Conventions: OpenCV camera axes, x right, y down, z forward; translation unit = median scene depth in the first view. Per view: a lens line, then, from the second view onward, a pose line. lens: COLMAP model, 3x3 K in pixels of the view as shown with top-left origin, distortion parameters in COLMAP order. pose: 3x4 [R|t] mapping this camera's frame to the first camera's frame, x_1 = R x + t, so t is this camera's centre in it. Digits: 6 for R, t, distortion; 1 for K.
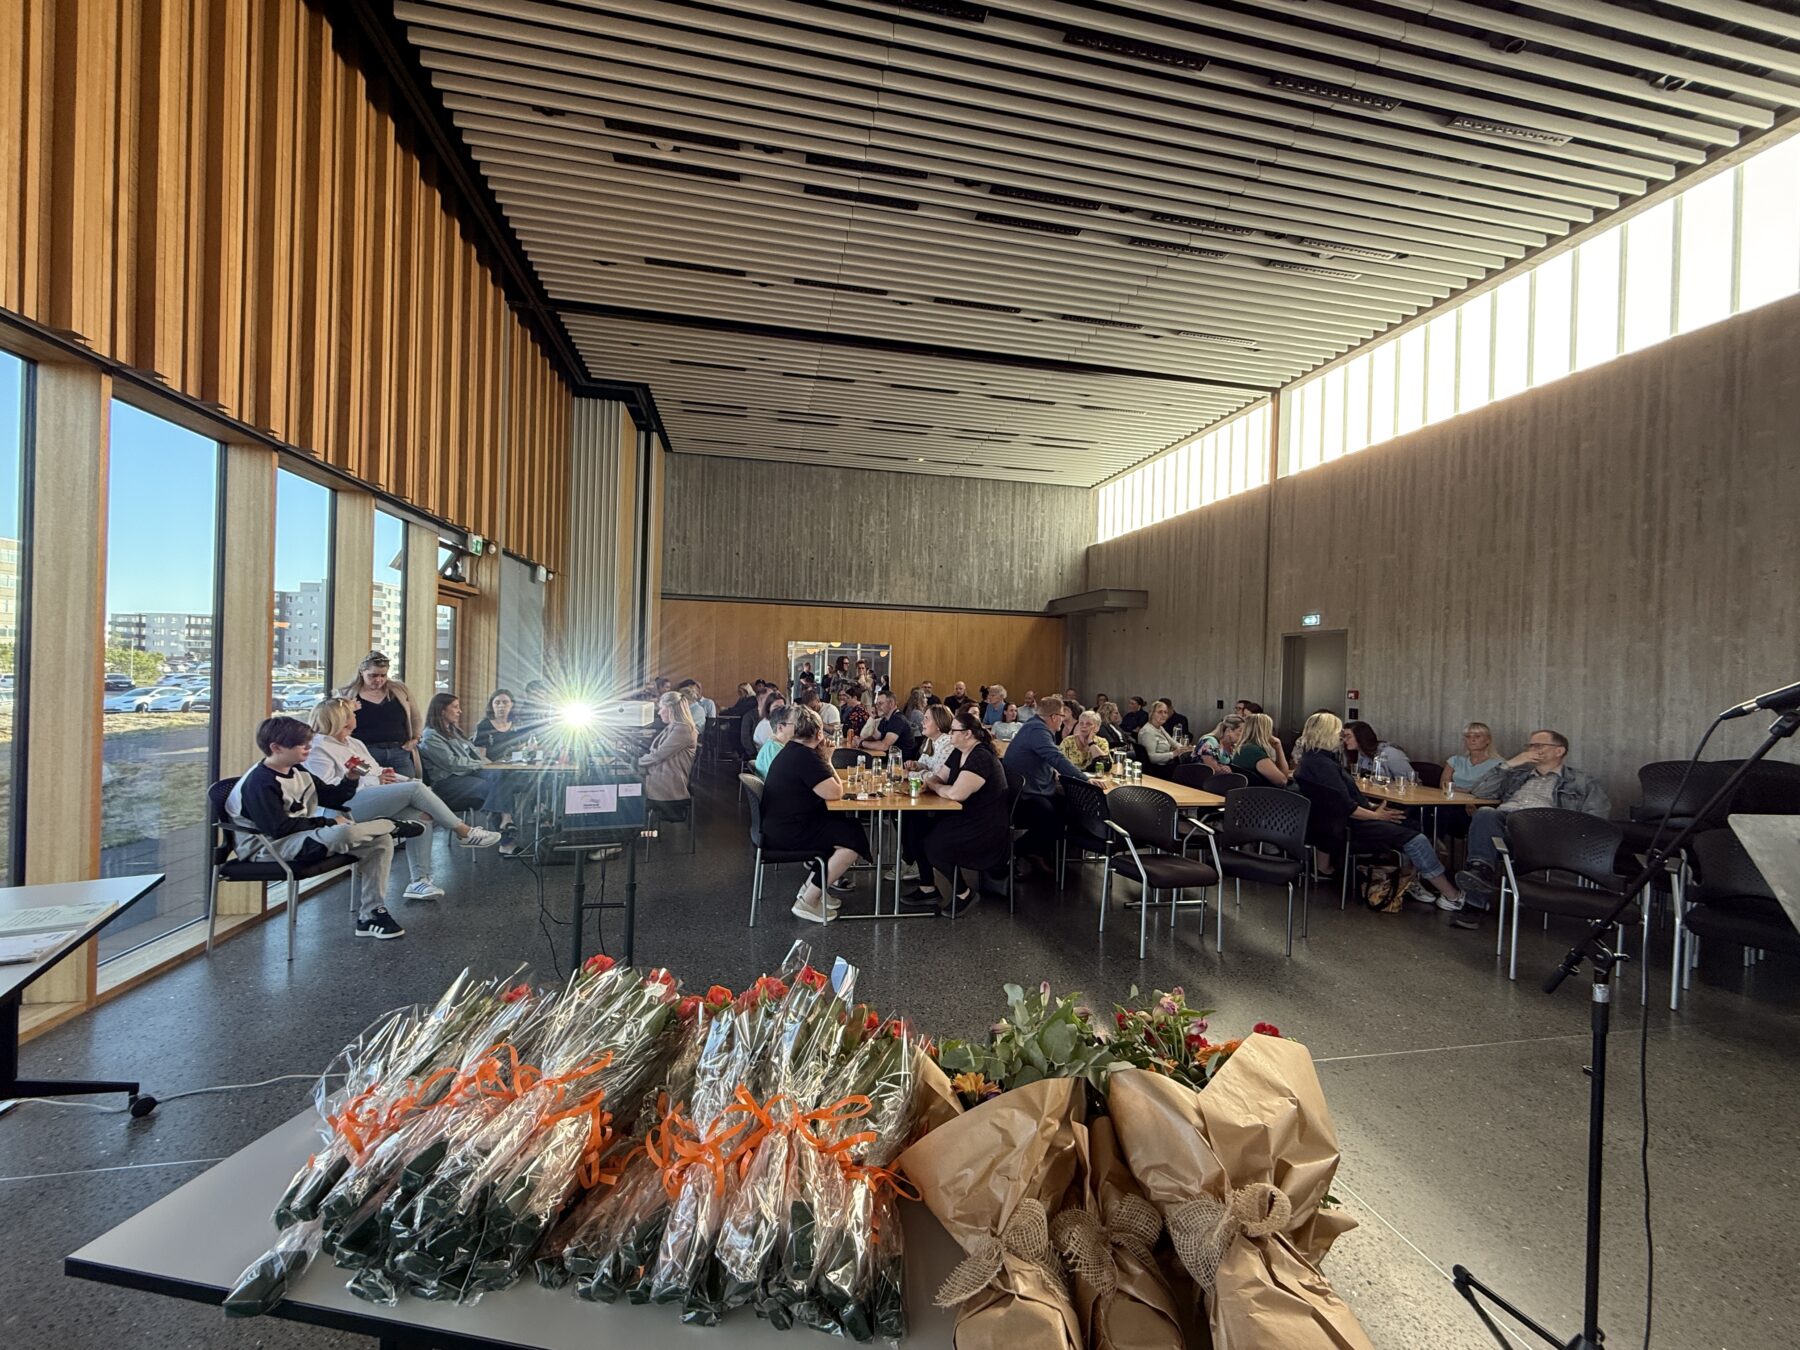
lens RADIAL K [[726.6, 0, 900.5], [0, 726.6, 672.7], [0, 0, 1]] dist [-0.000959, -0.000029]
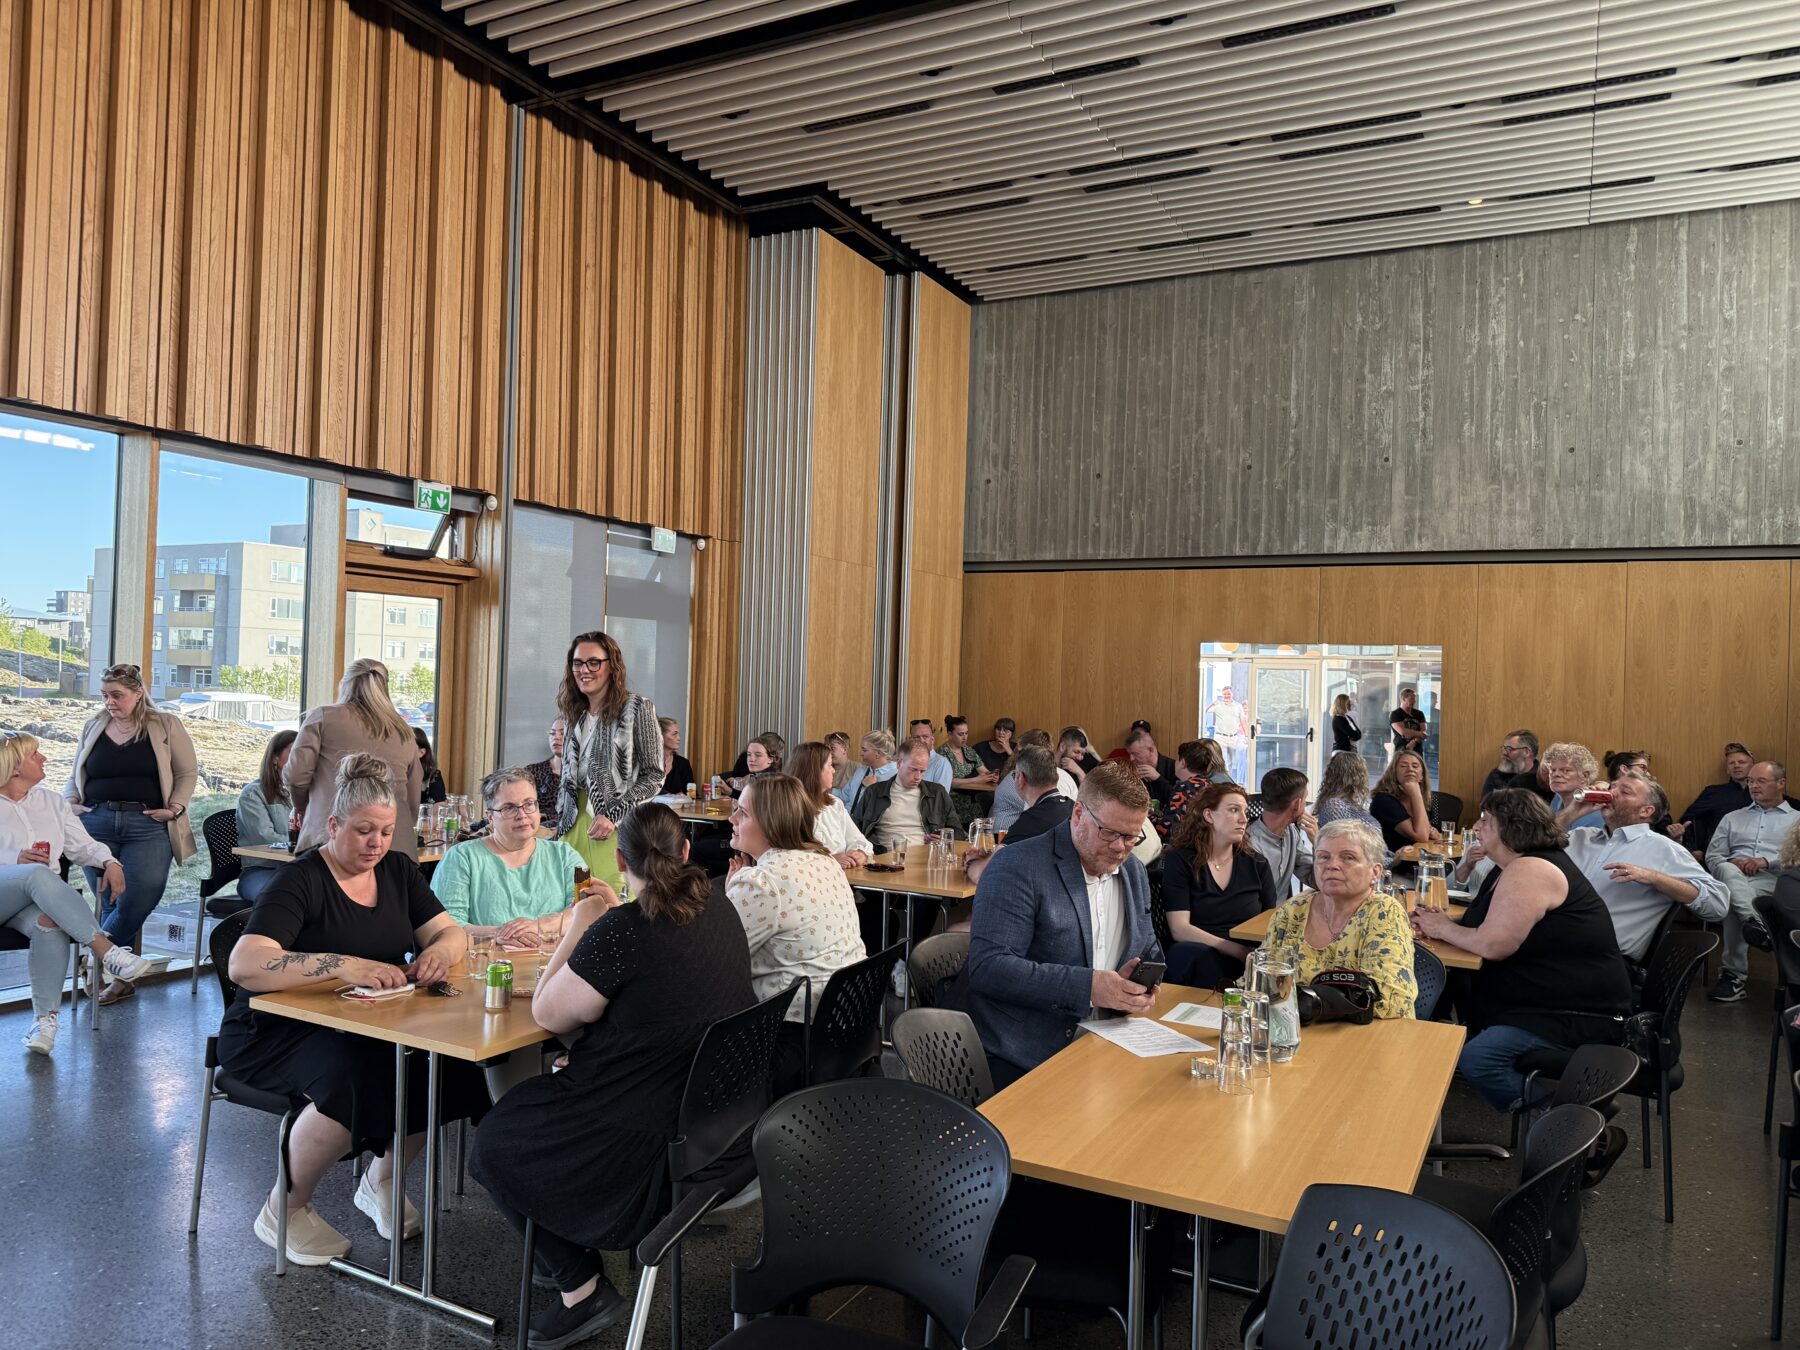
lens RADIAL K [[1253.5, 0, 899.0], [0, 1253.5, 675.2], [0, 0, 1]] dist [-0.017886, -0.025430]
pose [[0.764962, -0.016426, -0.643866, 0.224845], [-0.006195, 0.999441, -0.032857, 0.005530], [0.644046, 0.029124, 0.764432, 0.240136]]
